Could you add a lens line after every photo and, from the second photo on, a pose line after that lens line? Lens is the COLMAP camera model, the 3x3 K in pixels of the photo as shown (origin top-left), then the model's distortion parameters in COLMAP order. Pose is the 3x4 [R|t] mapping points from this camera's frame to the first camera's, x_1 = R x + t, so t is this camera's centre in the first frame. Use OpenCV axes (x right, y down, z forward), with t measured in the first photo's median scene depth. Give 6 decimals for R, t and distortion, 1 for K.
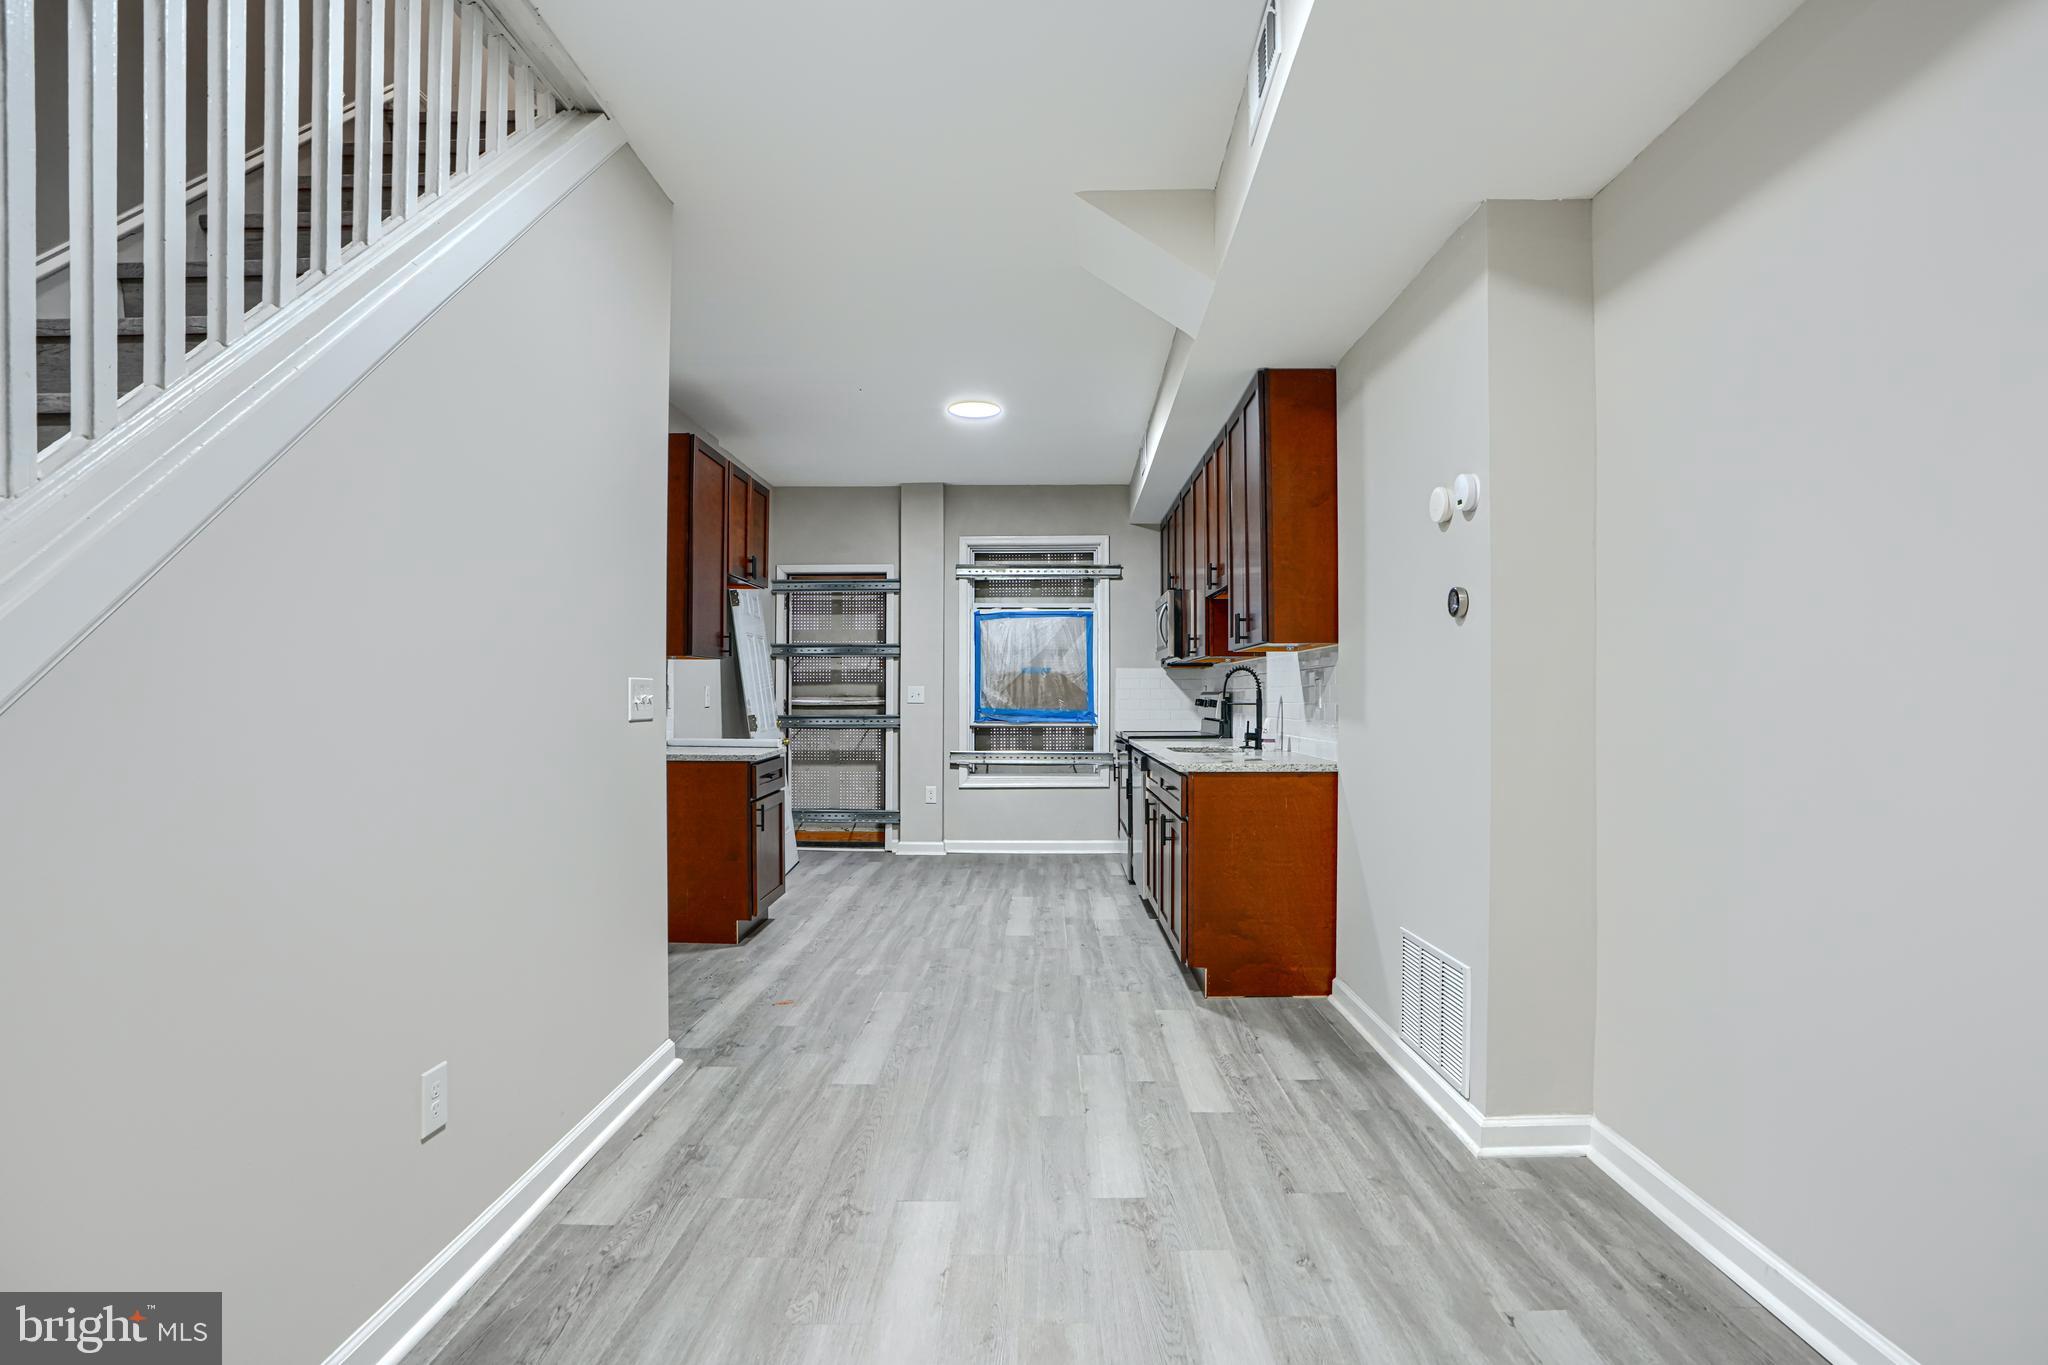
lens RADIAL K [[965.5, 0, 1020.1], [0, 965.5, 702.1], [0, 0, 1]] dist [-0.037107, 0.028381]
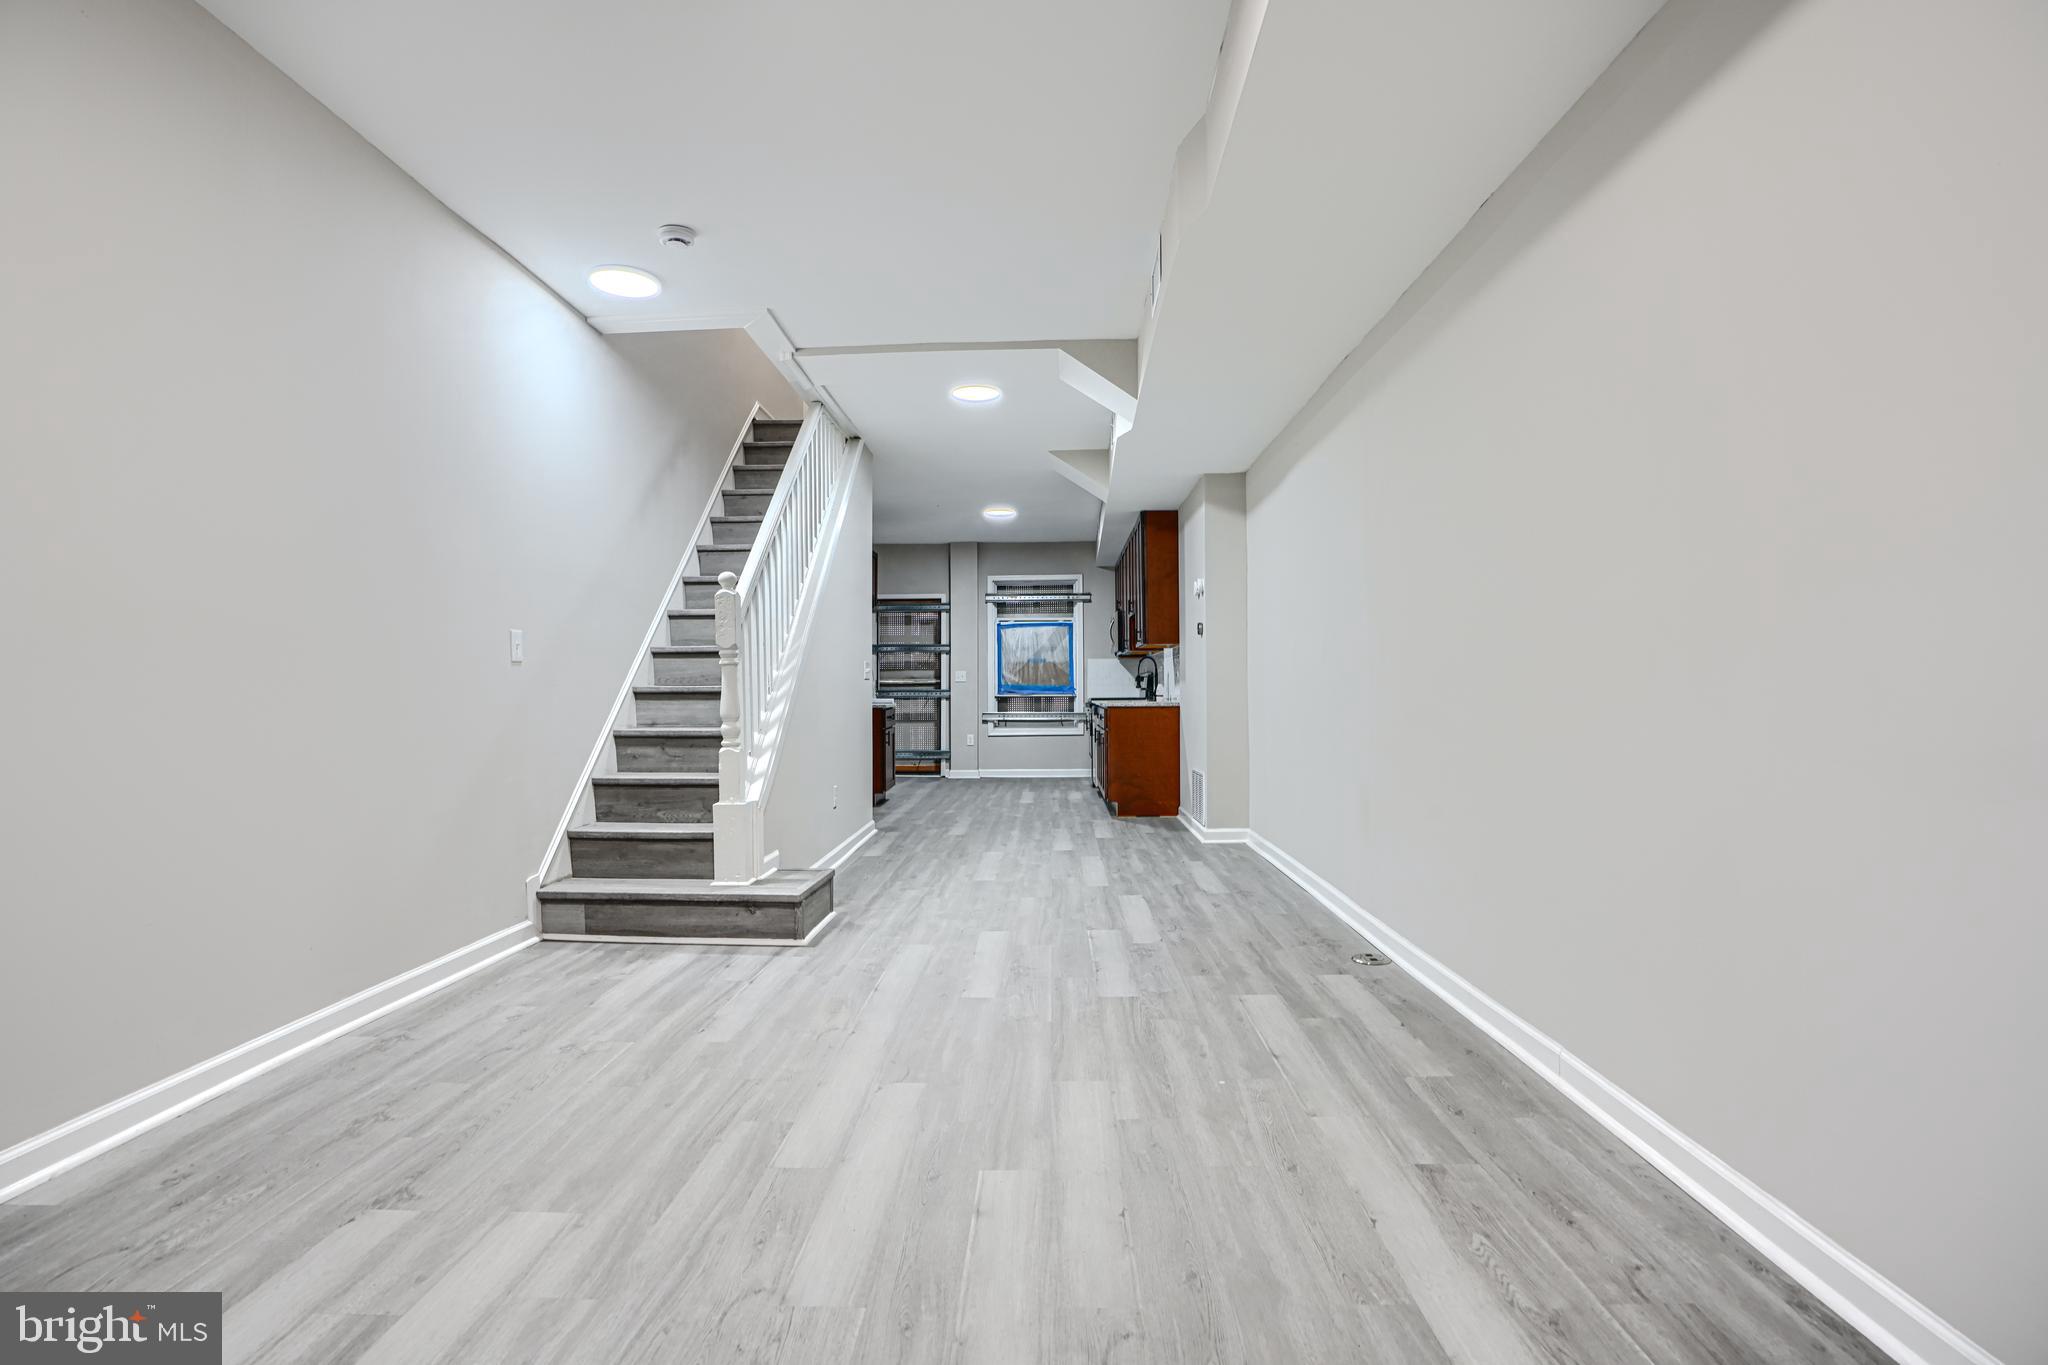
lens RADIAL K [[931.6, 0, 1024.0], [0, 931.6, 682.5], [0, 0, 1]] dist [0.000015, 0.000000]
pose [[0.999970, -0.006052, -0.004756, 0.002756], [0.005983, 0.999879, -0.014386, 0.024648], [0.004843, 0.014357, 0.999885, -0.515462]]
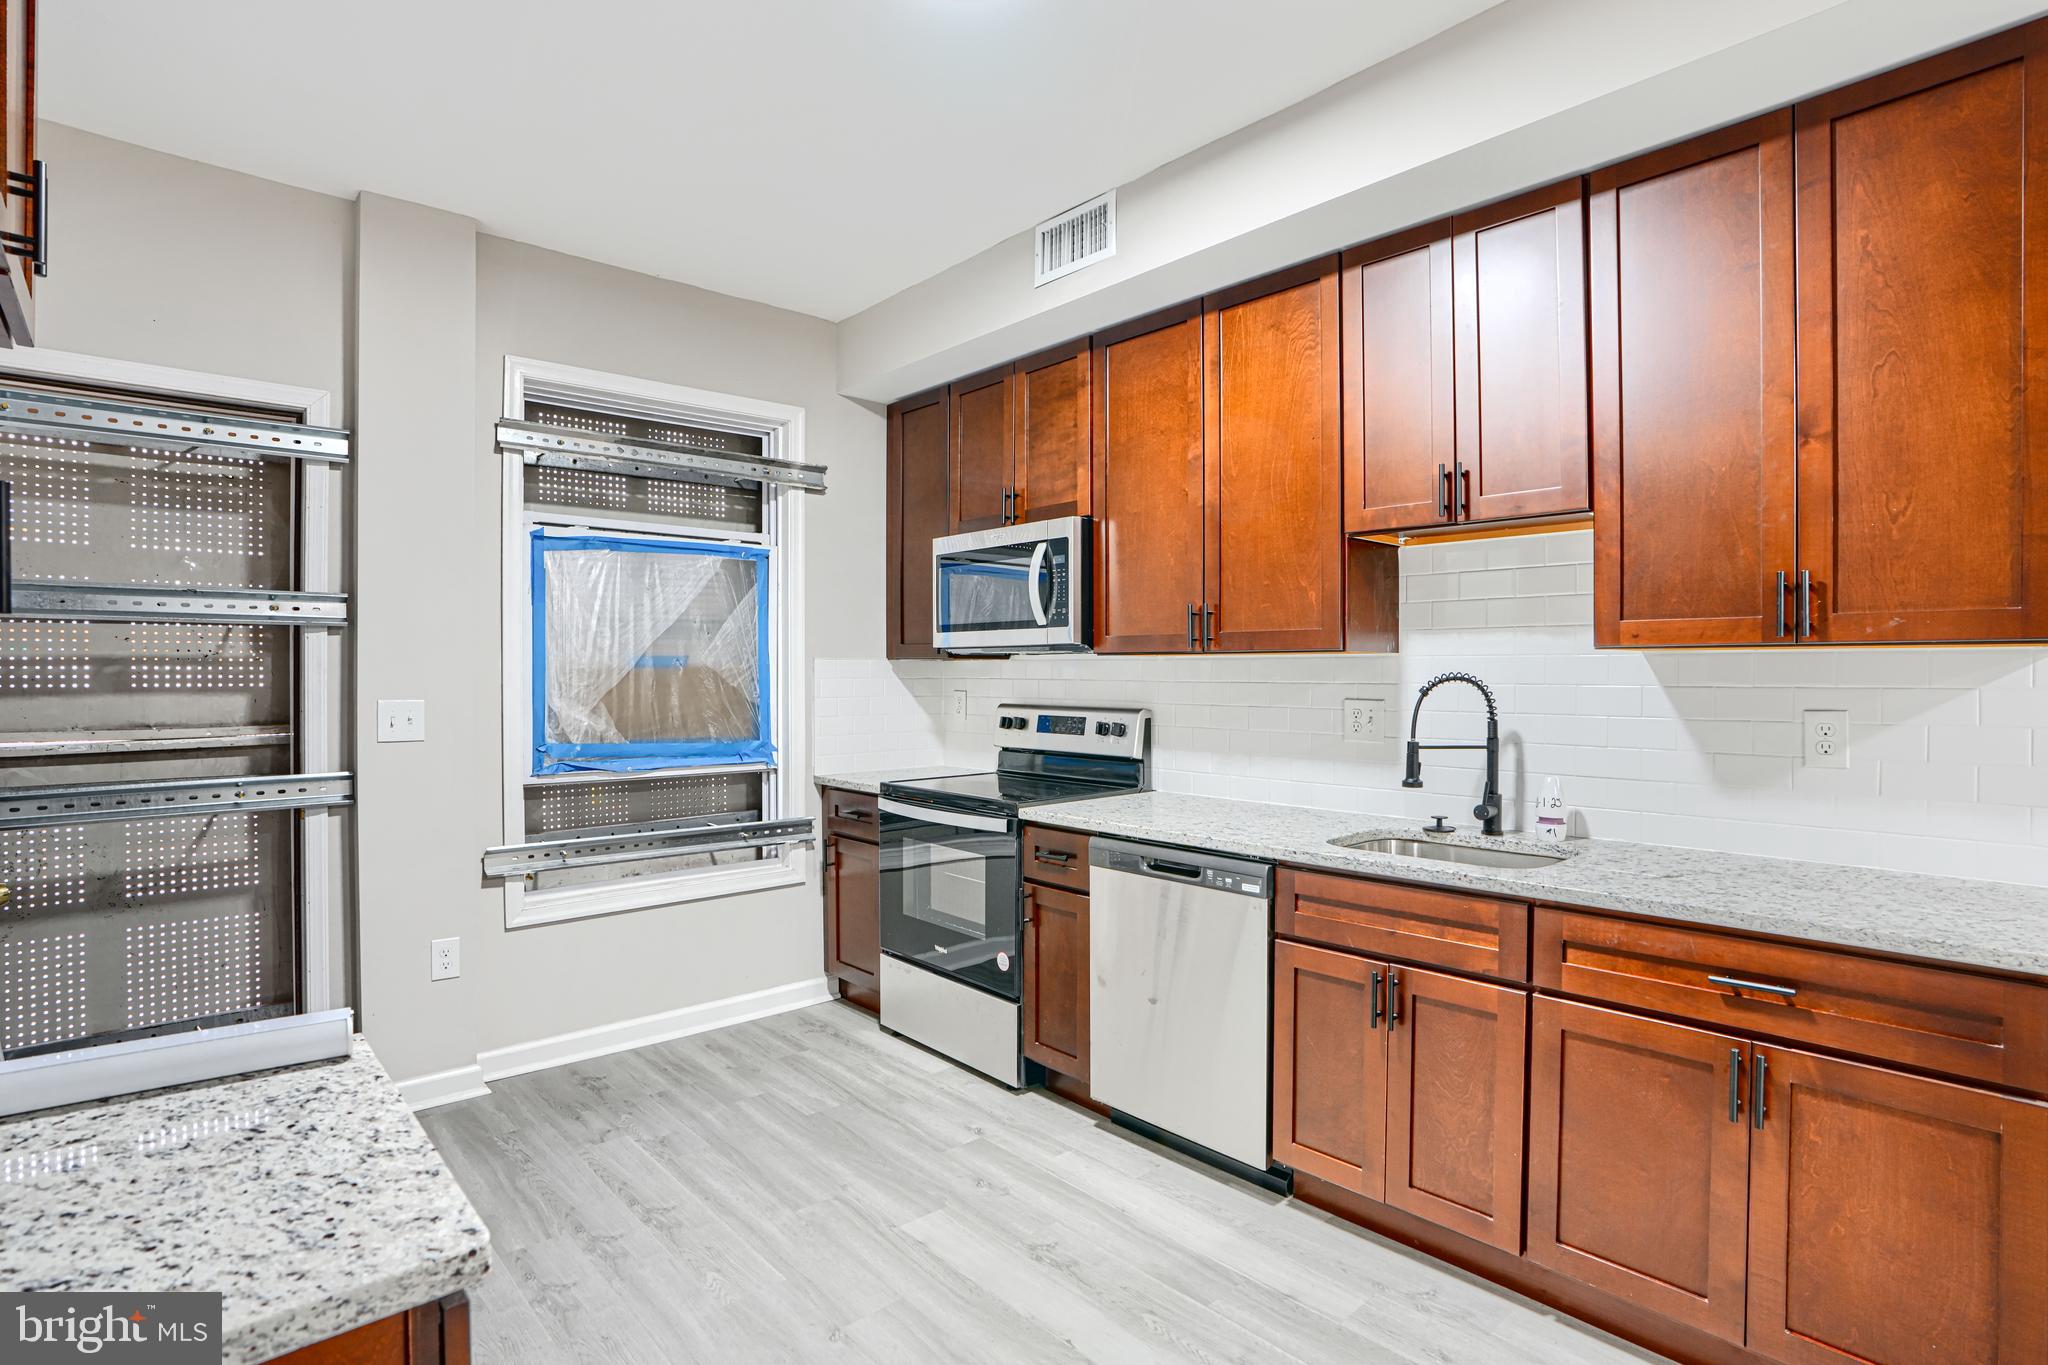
lens RADIAL K [[1006.8, 0, 1017.0], [0, 1006.8, 683.1], [0, 0, 1]] dist [-0.055649, 0.001022]
pose [[0.728362, -0.008328, 0.685142, -0.201274], [0.005562, 0.999965, 0.006241, -0.024440], [-0.685170, -0.000735, 0.728383, 0.516915]]
